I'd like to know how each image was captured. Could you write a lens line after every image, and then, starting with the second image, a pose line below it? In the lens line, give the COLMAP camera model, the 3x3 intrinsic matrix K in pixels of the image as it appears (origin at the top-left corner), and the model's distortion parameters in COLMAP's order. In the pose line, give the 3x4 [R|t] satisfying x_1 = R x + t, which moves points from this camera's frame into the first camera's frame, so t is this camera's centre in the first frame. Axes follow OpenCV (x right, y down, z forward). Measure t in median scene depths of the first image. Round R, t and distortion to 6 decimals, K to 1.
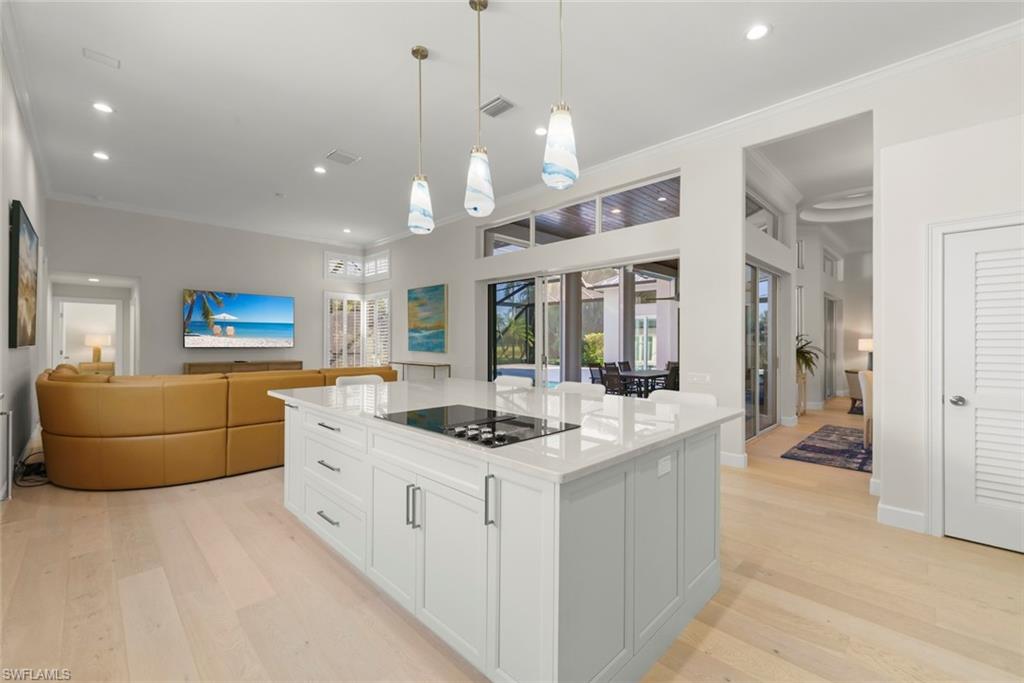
lens RADIAL K [[443.0, 0, 513.2], [0, 443.0, 340.0], [0, 0, 1]] dist [-0.000446, -0.000384]
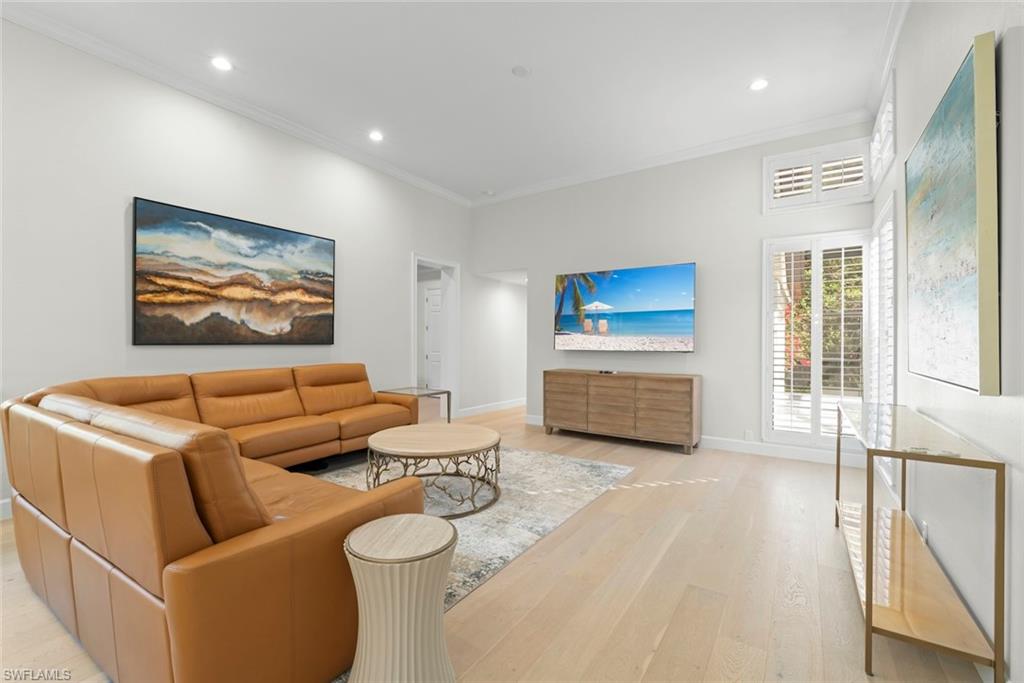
lens RADIAL K [[443.0, 0, 503.3], [0, 443.0, 343.5], [0, 0, 1]] dist [-0.000446, -0.000384]
pose [[0.214910, -0.003249, -0.976628, -0.003868], [0.004916, 0.999985, -0.002245, 0.006894], [0.976621, -0.004319, 0.214923, 0.708325]]
